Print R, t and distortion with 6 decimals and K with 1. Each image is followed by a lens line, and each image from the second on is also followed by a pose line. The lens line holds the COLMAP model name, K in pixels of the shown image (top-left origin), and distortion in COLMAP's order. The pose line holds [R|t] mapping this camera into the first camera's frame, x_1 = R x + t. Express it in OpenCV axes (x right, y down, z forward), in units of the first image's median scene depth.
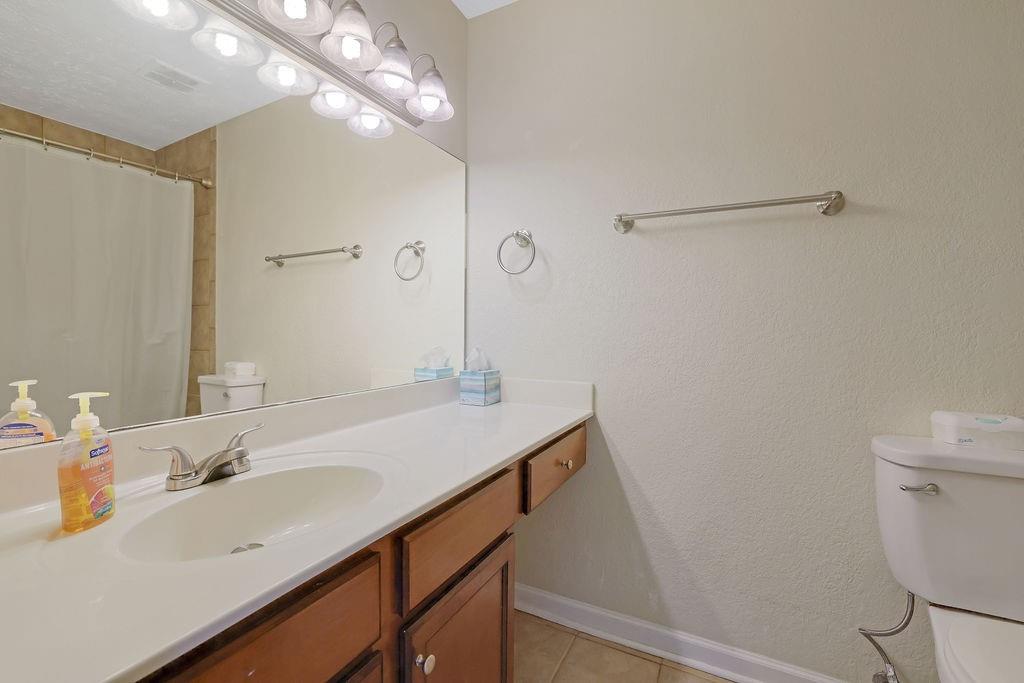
lens RADIAL K [[439.7, 0, 511.4], [0, 439.7, 344.0], [0, 0, 1]] dist [-0.042843, 0.012328]
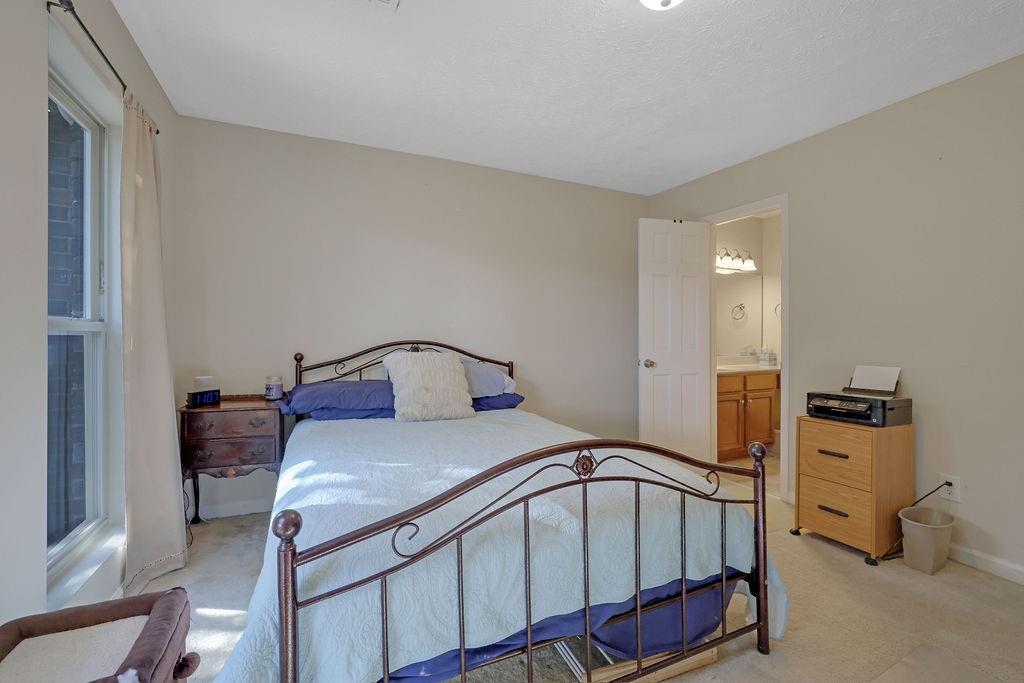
lens RADIAL K [[439.7, 0, 514.4], [0, 439.7, 339.4], [0, 0, 1]] dist [-0.042843, 0.012328]
pose [[0.797712, -0.004613, -0.603021, 0.304001], [-0.019472, 0.999252, -0.033402, 0.098735], [0.602725, 0.038388, 0.797025, -2.135036]]
